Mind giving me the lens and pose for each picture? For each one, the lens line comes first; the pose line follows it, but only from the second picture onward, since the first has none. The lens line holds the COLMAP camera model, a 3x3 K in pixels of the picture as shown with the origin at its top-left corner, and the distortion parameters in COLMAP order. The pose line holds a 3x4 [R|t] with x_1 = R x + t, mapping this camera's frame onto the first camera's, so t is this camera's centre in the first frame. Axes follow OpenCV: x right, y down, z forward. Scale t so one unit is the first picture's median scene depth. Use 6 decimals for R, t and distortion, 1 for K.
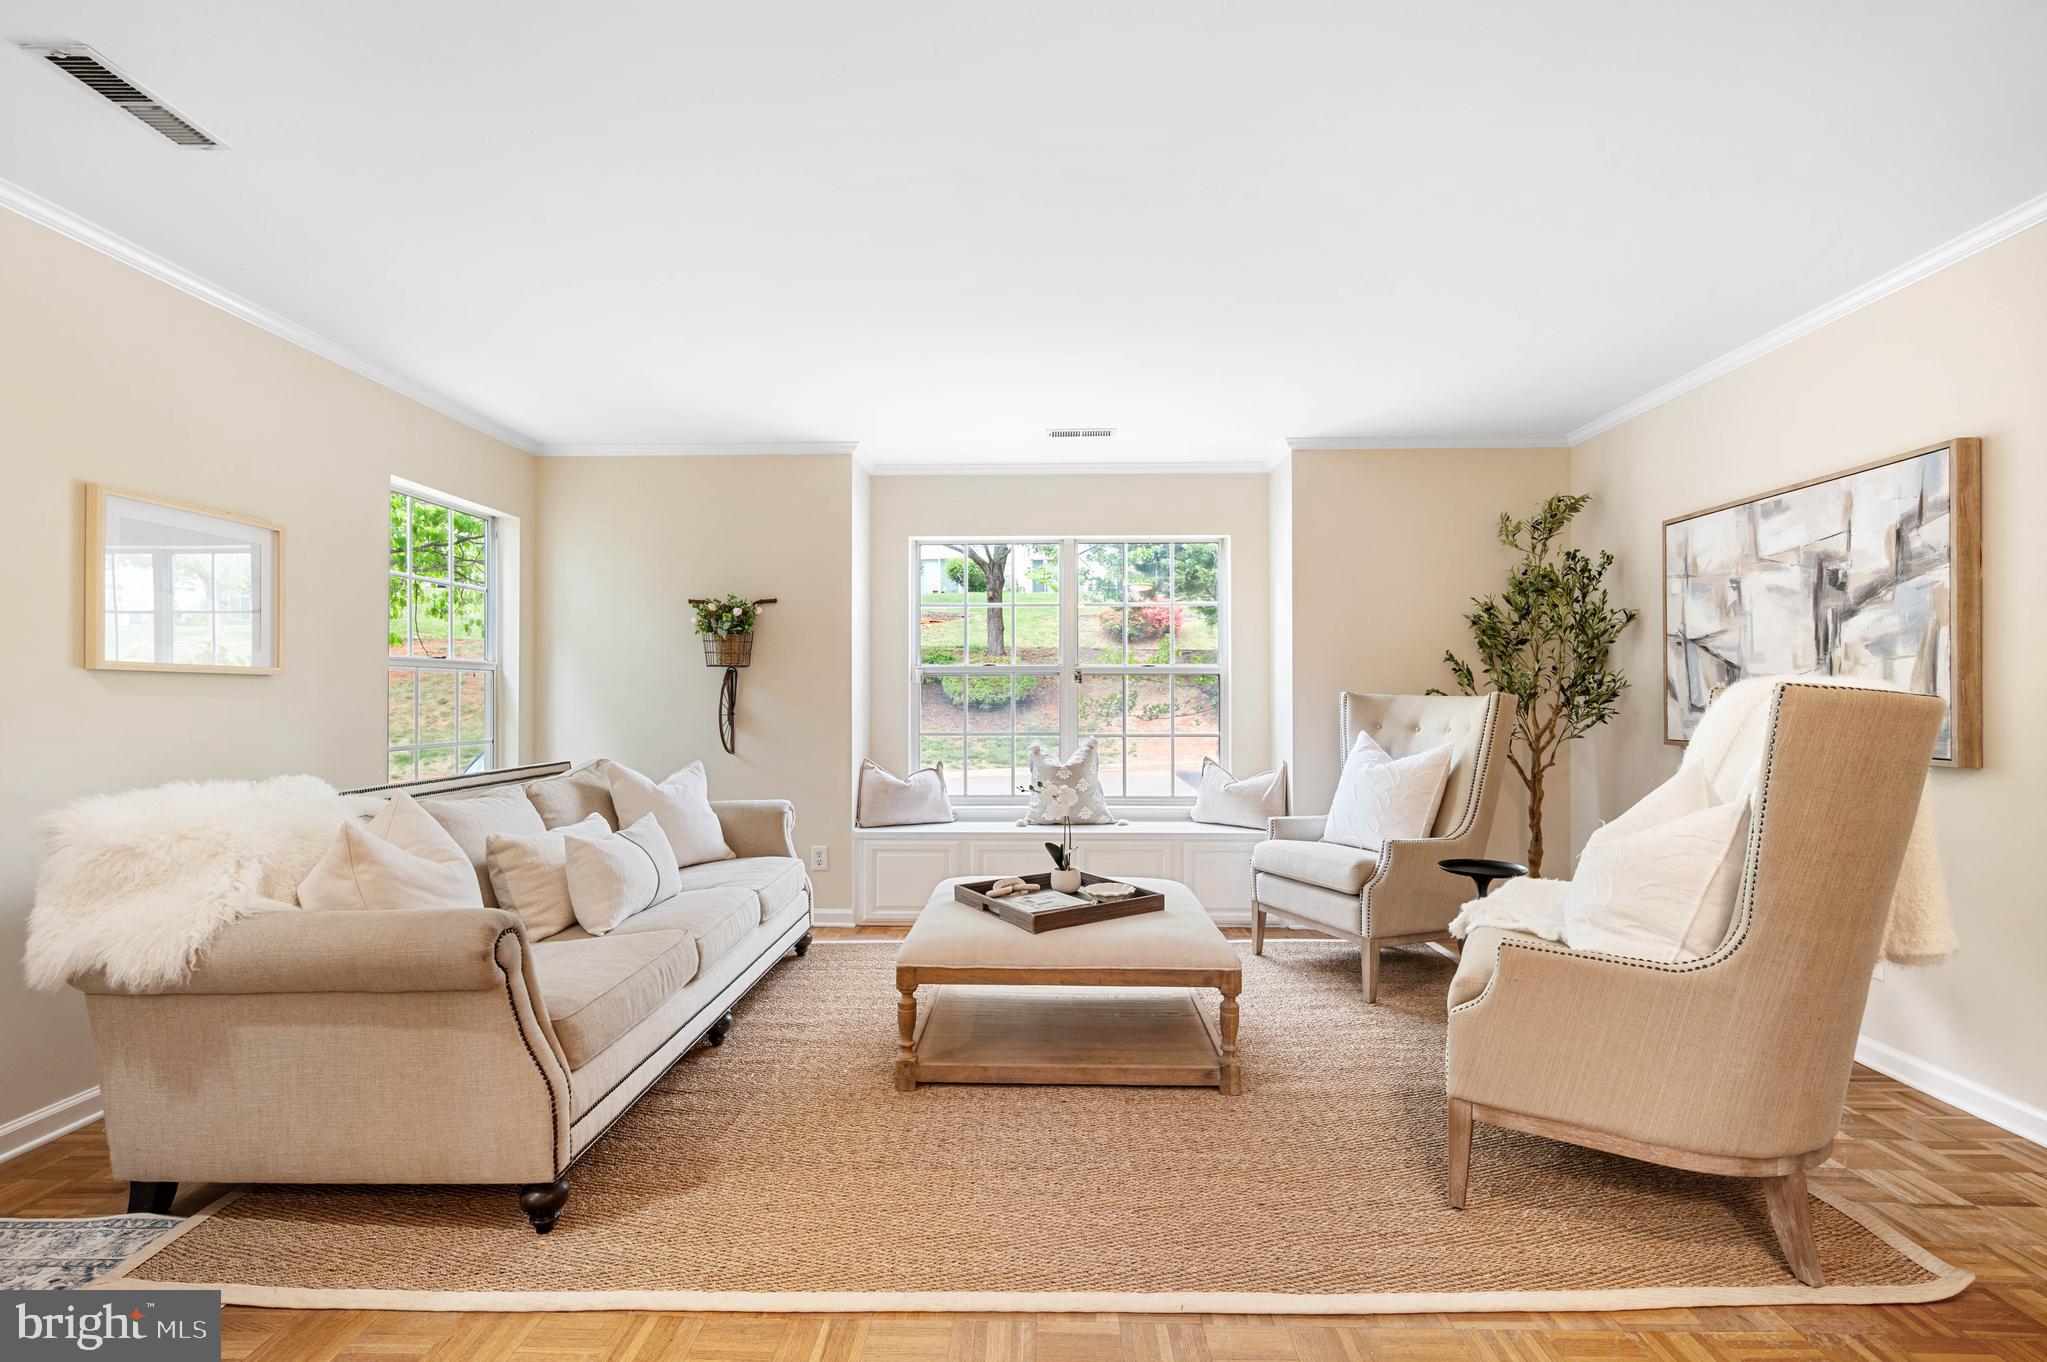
lens RADIAL K [[914.0, 0, 1022.3], [0, 914.0, 693.6], [0, 0, 1]] dist [0.001294, -0.000468]
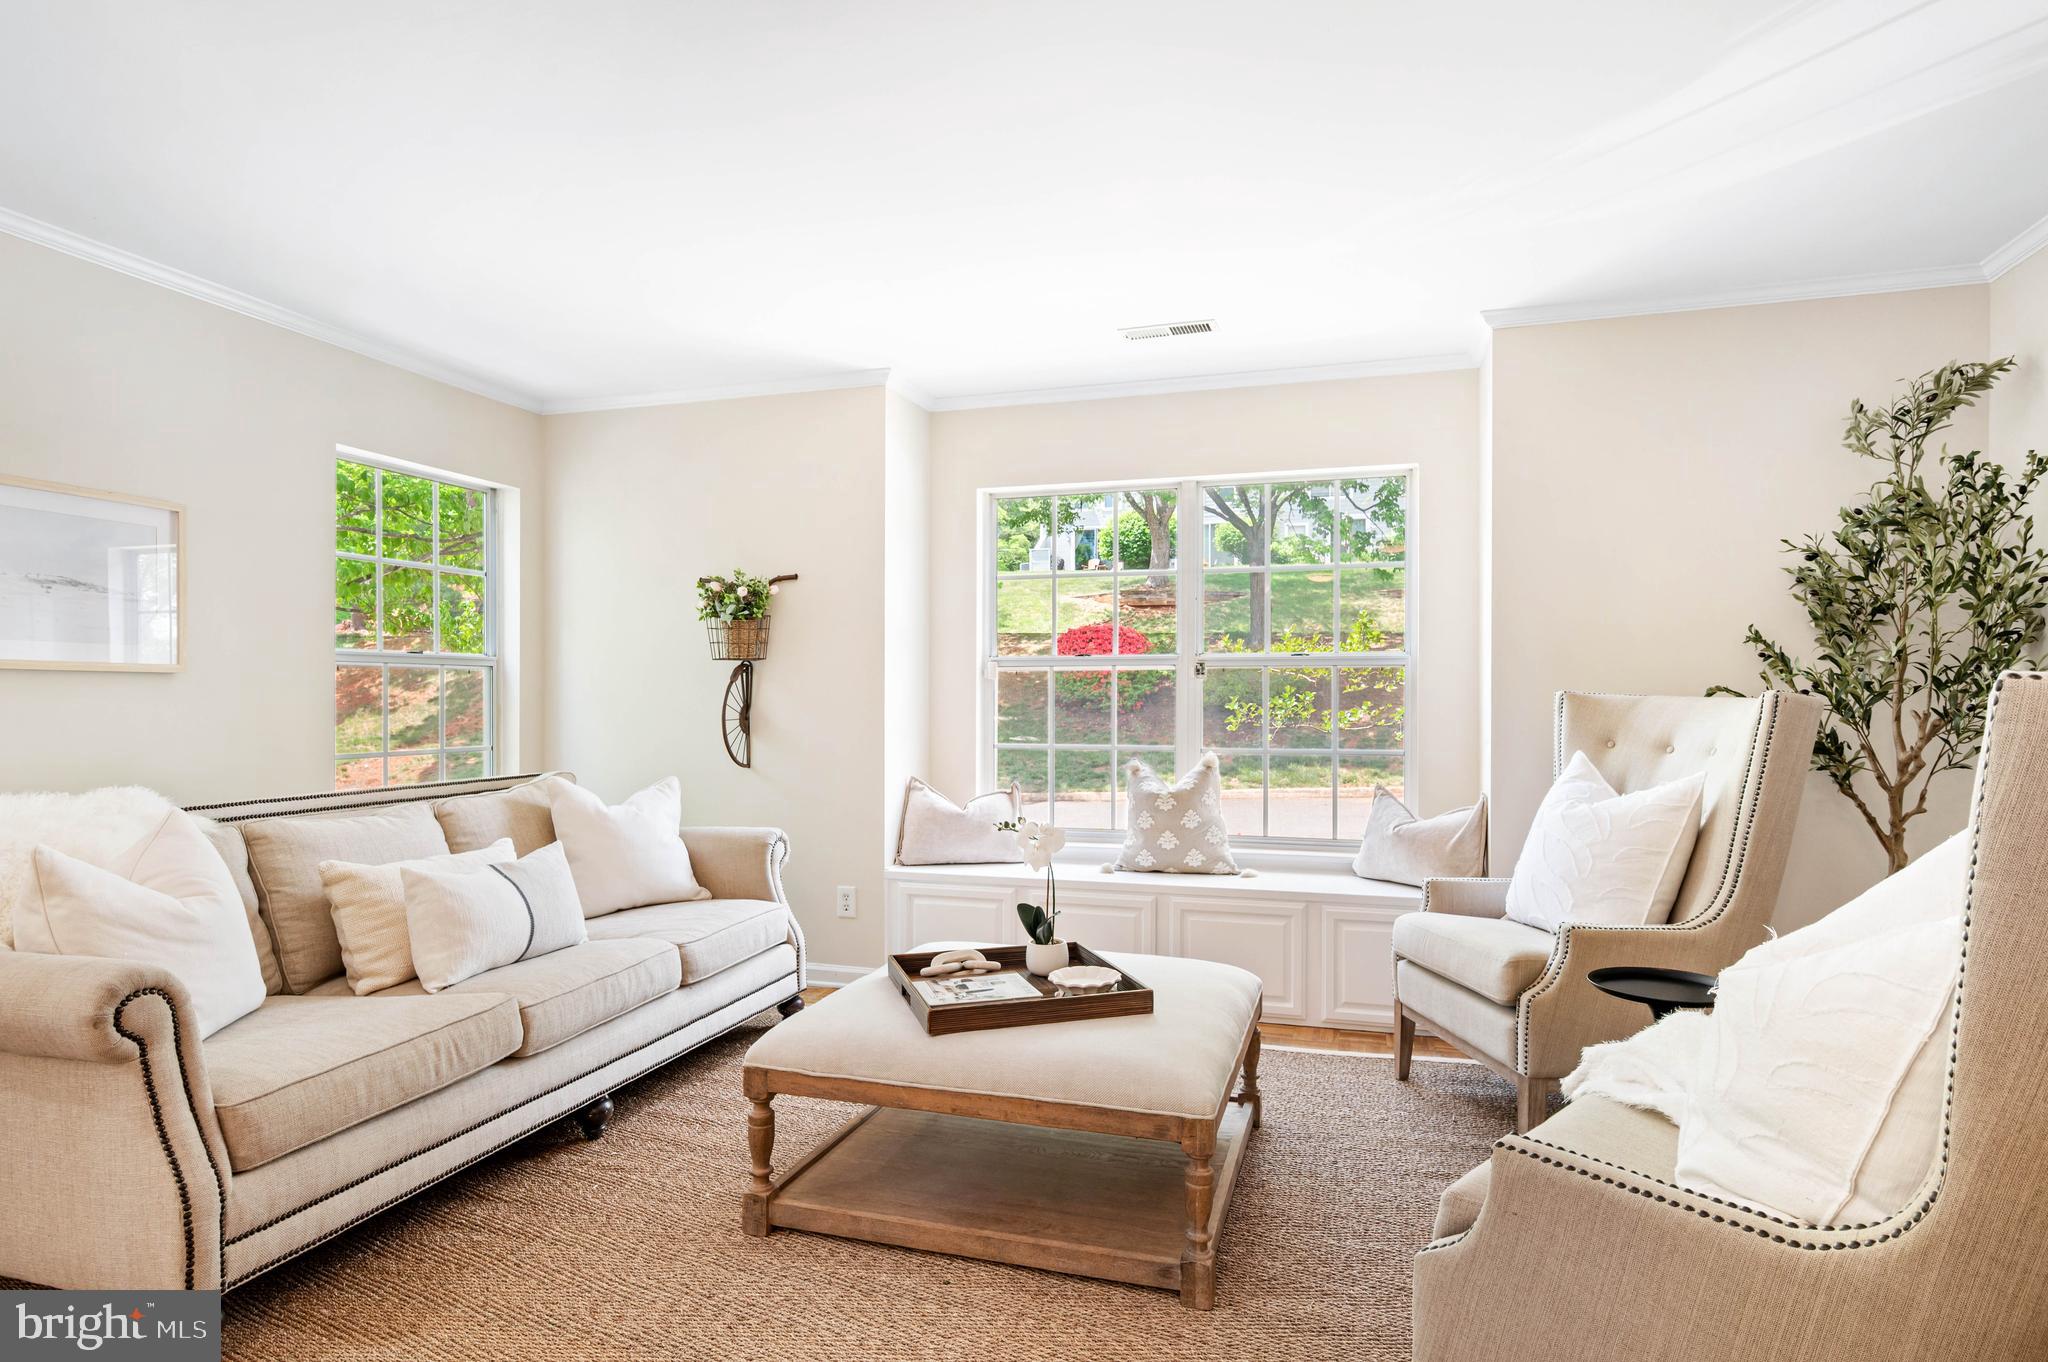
lens RADIAL K [[1118.8, 0, 1019.3], [0, 1118.8, 702.2], [0, 0, 1]] dist [-0.002235, 0.000951]
pose [[0.961783, 0.002181, -0.273803, 0.258408], [0.000226, 0.999962, 0.008761, -0.001093], [0.273812, -0.008488, 0.961746, 0.159866]]
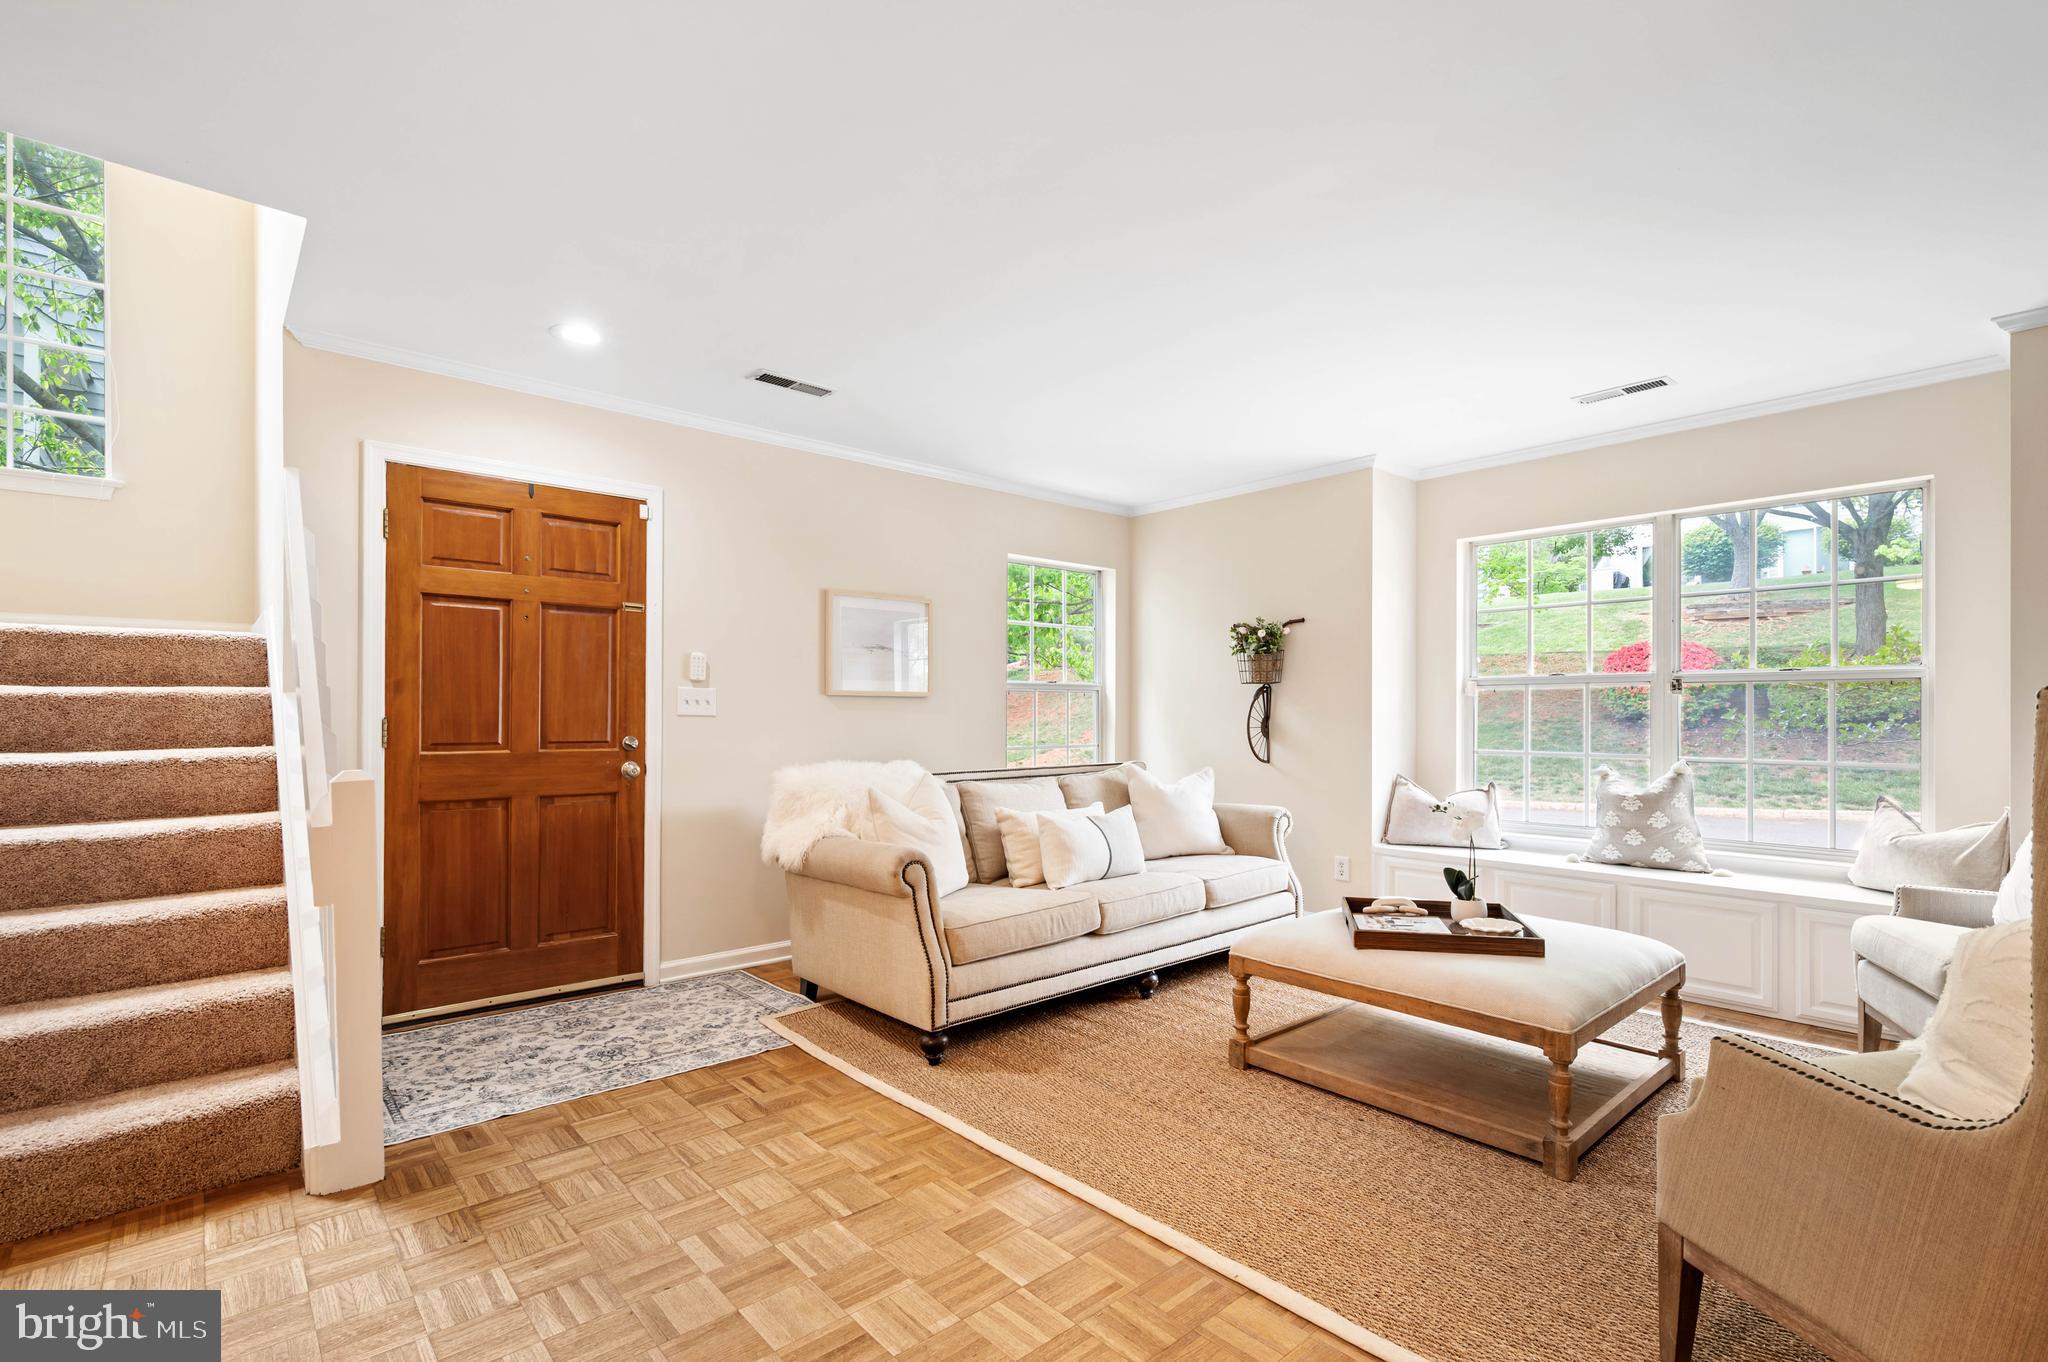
lens RADIAL K [[936.2, 0, 1021.4], [0, 936.2, 711.6], [0, 0, 1]] dist [0.001500, -0.000173]
pose [[0.680730, 0.000183, -0.732535, 0.420841], [0.002214, 0.999995, 0.002307, 0.001282], [0.732531, -0.003193, 0.680726, 0.034174]]
